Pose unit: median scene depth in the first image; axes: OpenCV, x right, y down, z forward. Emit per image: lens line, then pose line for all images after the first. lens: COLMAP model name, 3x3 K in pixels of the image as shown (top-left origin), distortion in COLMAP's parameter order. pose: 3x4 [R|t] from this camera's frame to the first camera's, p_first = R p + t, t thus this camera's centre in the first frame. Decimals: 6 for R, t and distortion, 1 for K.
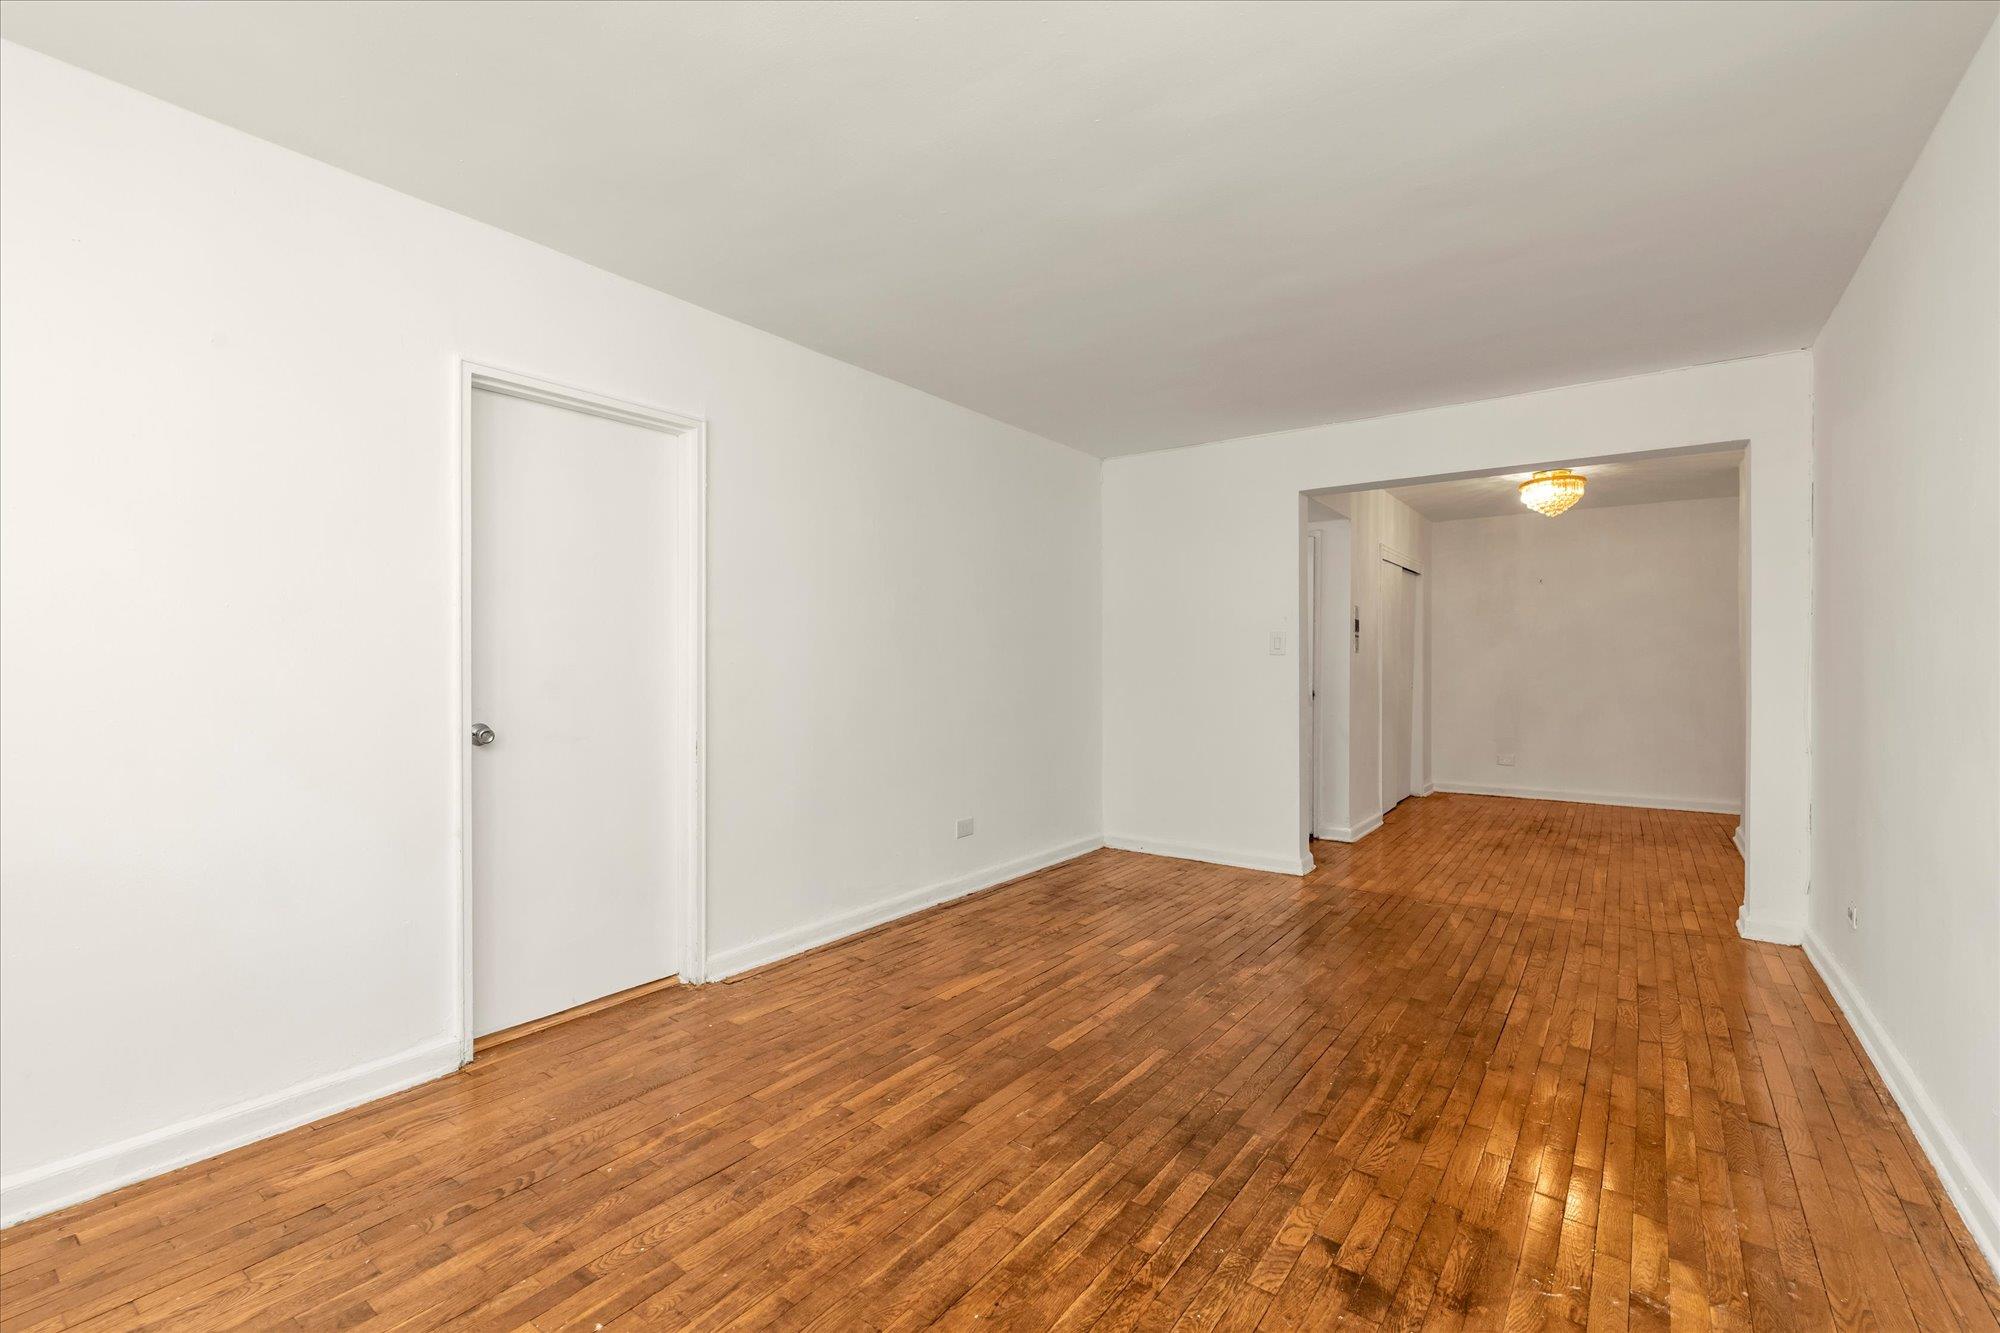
lens RADIAL K [[879.3, 0, 1000.7], [0, 879.3, 675.3], [0, 0, 1]] dist [0.000467, -0.000148]
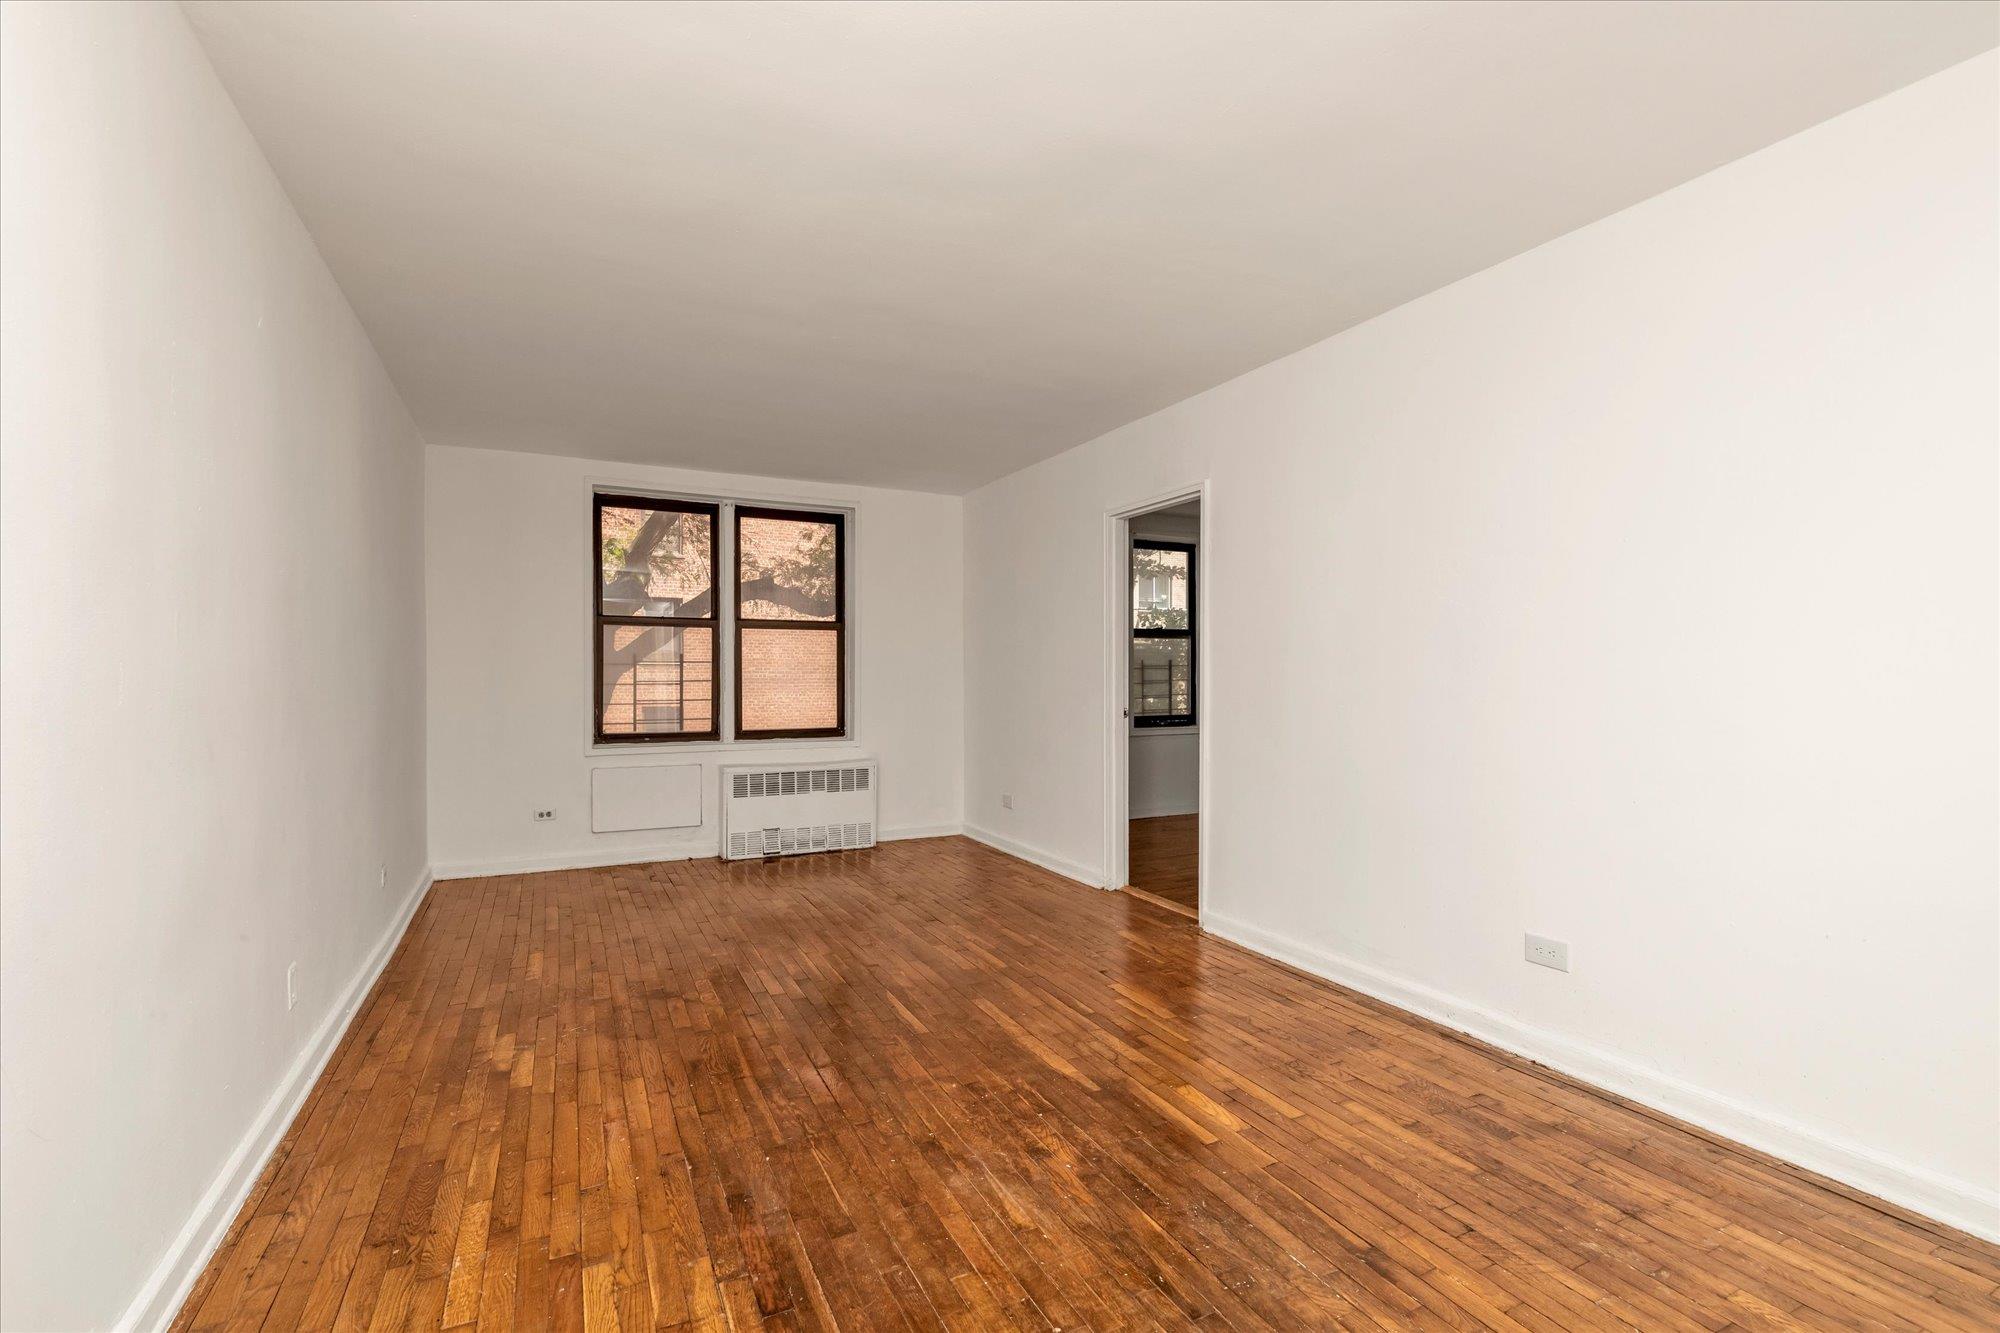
lens RADIAL K [[879.3, 0, 1000.7], [0, 879.3, 675.3], [0, 0, 1]] dist [0.000467, -0.000148]
pose [[-0.457198, 0.000900, -0.889364, 0.998110], [-0.013698, 0.999874, 0.008054, -0.024710], [0.889259, 0.015865, -0.457128, 1.411005]]
